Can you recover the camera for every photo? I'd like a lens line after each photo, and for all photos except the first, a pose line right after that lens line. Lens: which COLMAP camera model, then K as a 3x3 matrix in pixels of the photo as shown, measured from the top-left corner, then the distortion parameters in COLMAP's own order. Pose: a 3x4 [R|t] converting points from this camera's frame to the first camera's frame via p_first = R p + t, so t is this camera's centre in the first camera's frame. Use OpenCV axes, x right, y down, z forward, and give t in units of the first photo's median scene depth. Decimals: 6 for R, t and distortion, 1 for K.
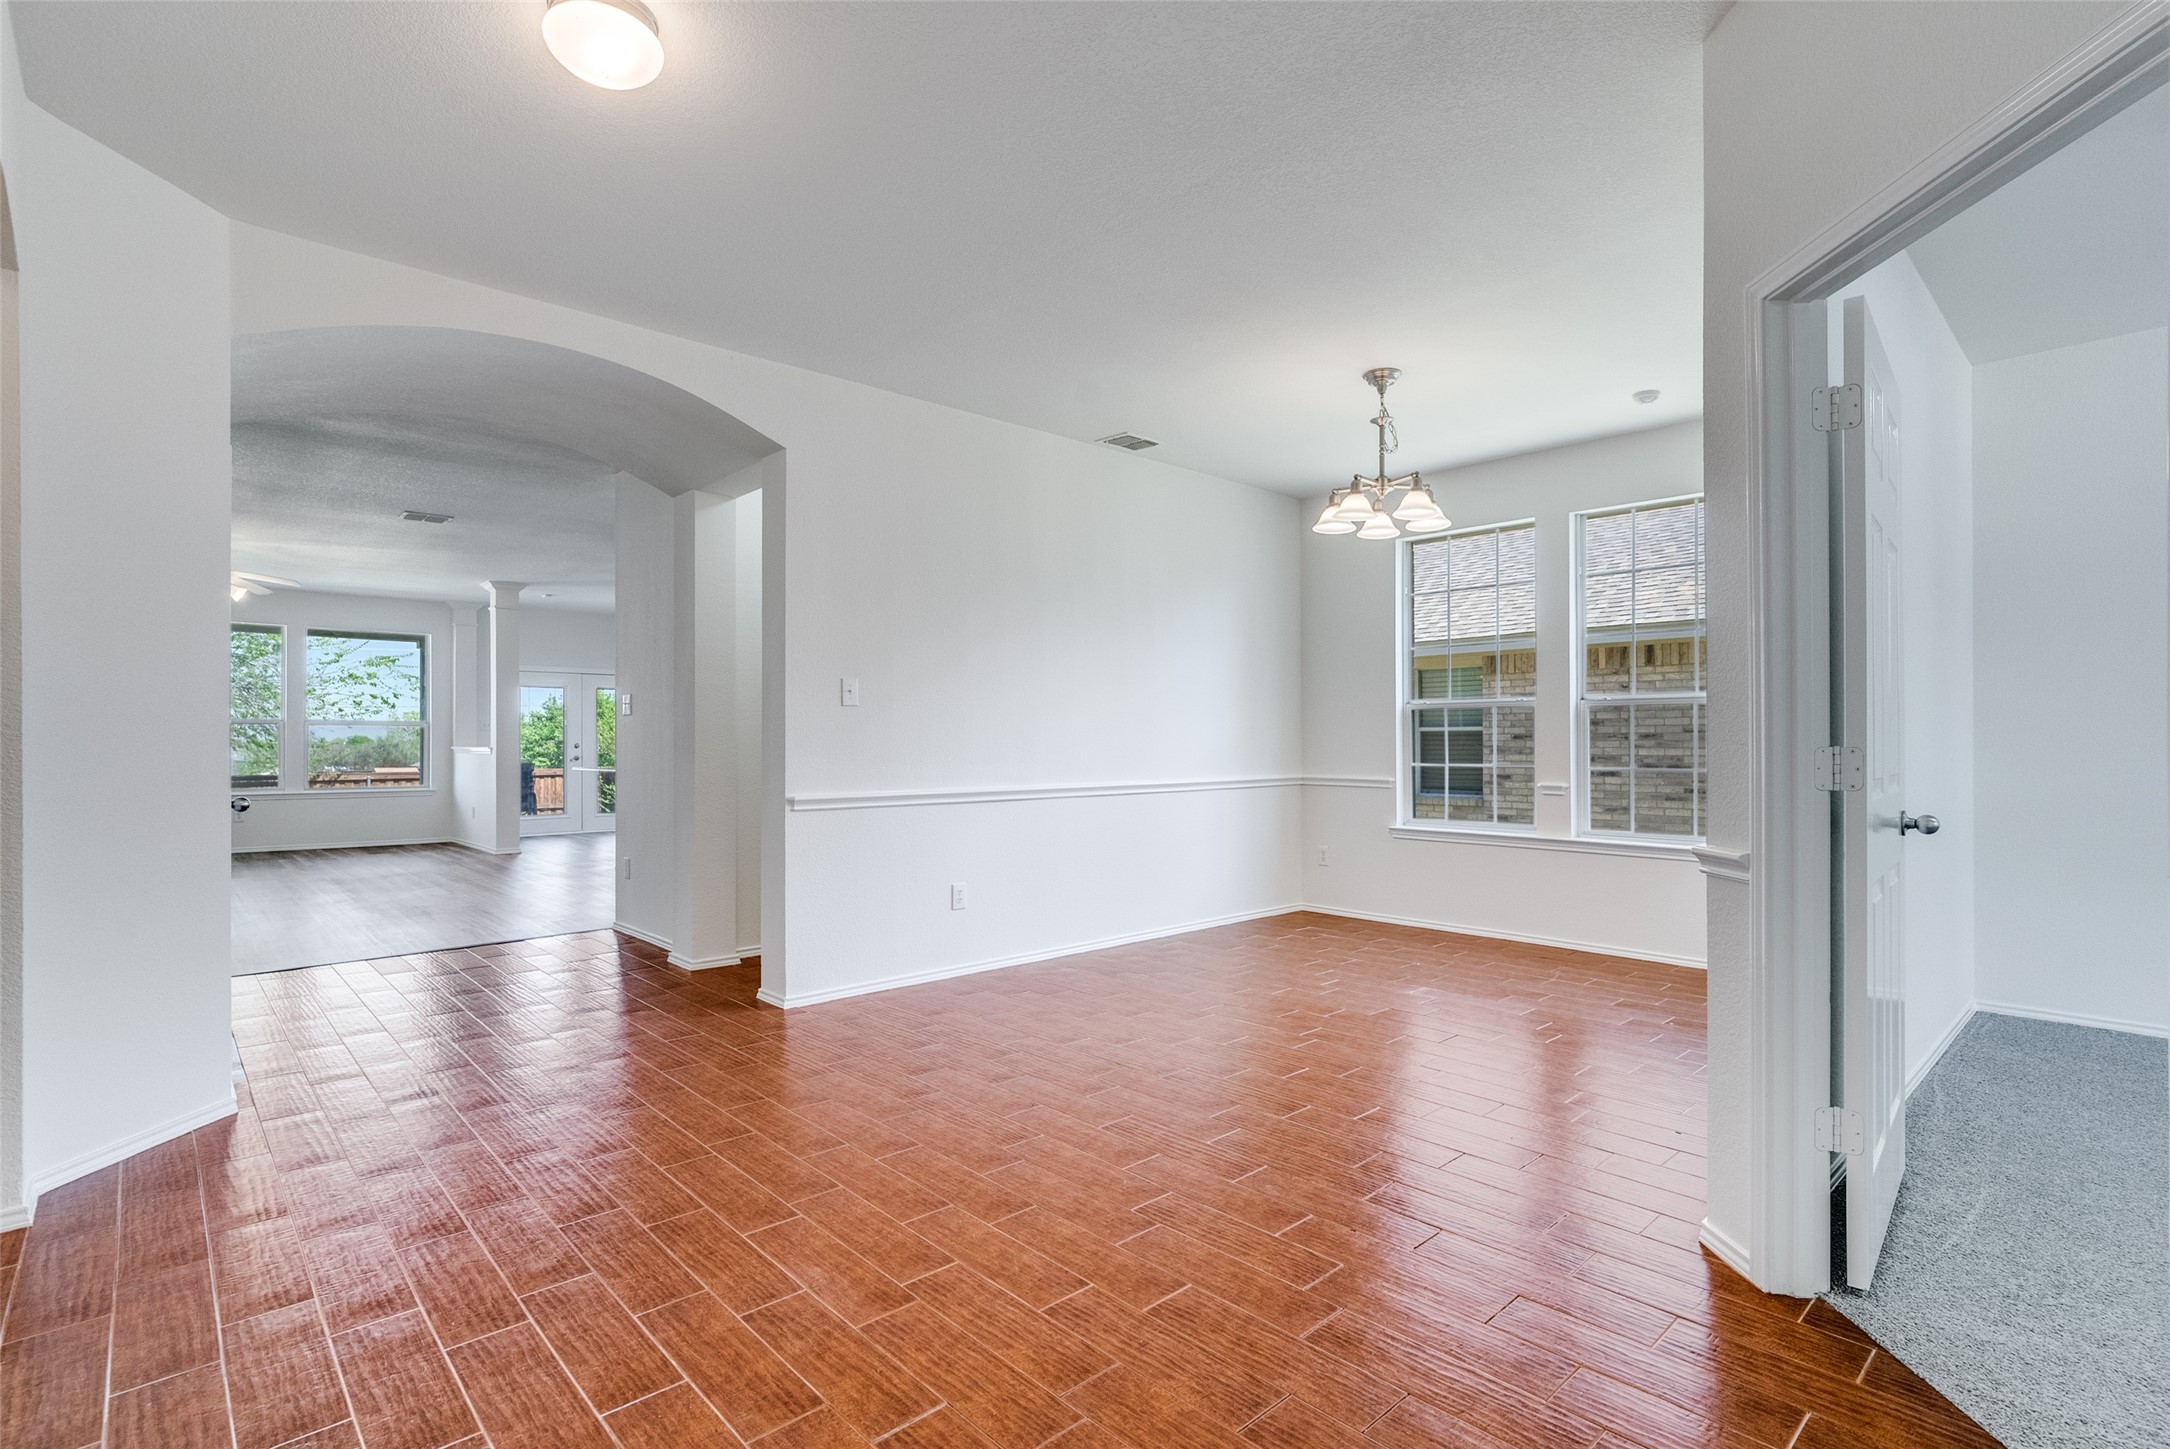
lens RADIAL K [[1041.8, 0, 1085.0], [0, 1041.8, 724.5], [0, 0, 1]] dist [-0.003229, 0.000168]
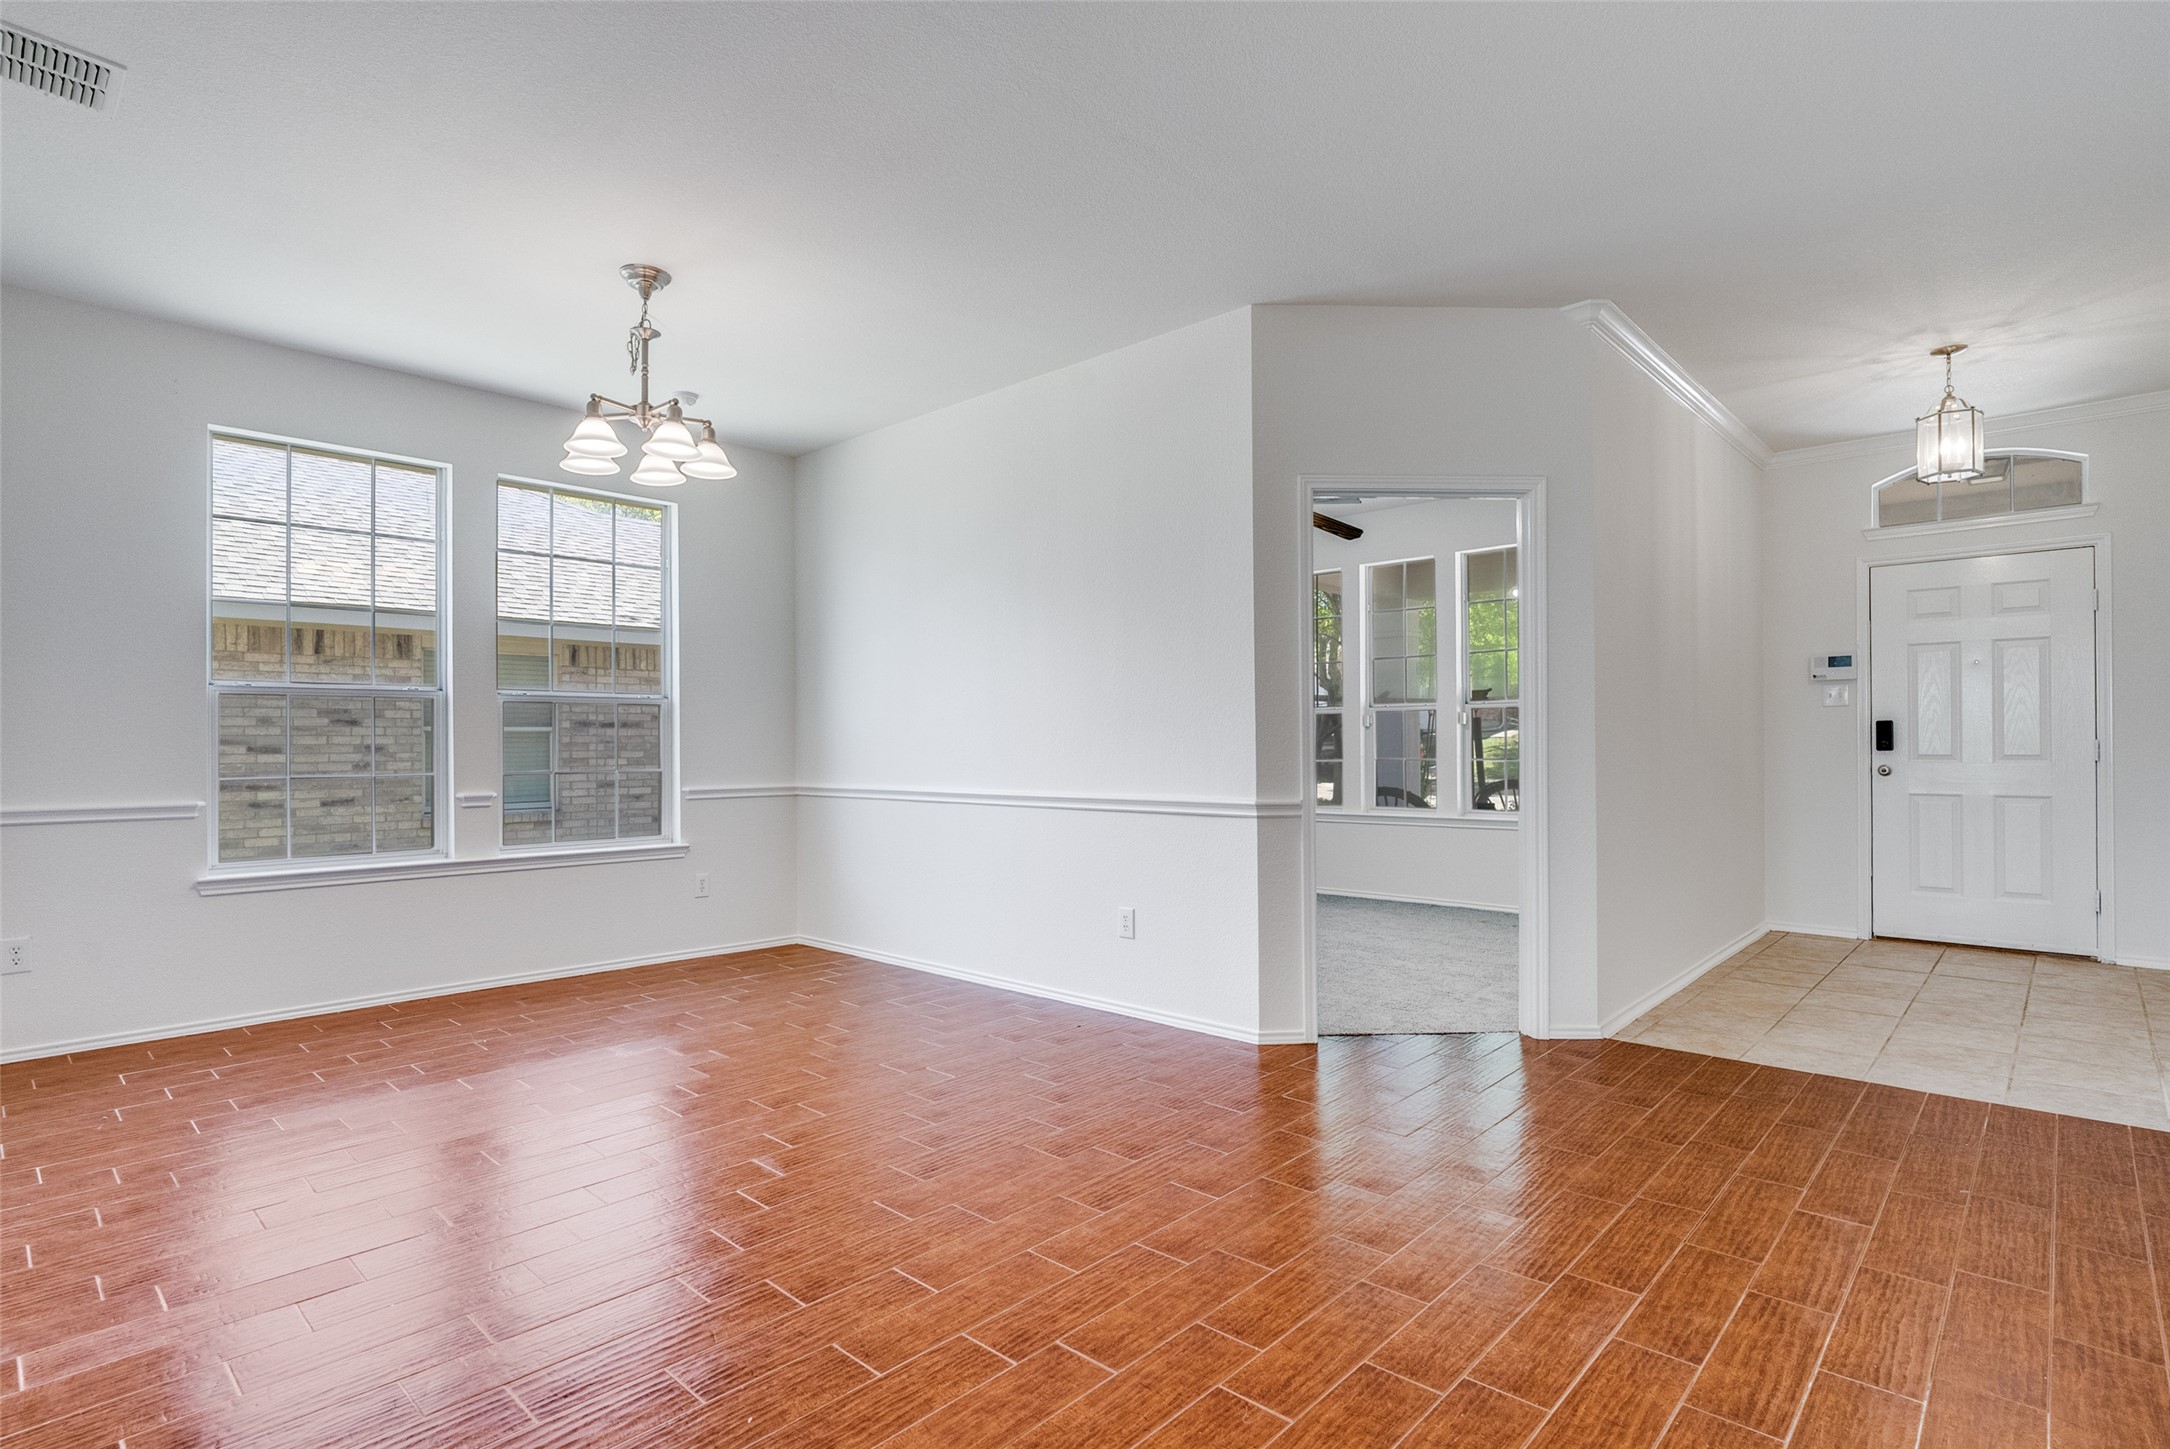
lens RADIAL K [[1085.2, 0, 1085.0], [0, 1085.2, 724.5], [0, 0, 1]] dist [0.000884, 0.000664]
pose [[-0.089186, 0.013249, 0.995927, -0.564308], [-0.006688, 0.999881, -0.013900, 0.014228], [-0.995993, -0.007901, -0.089087, 0.743934]]
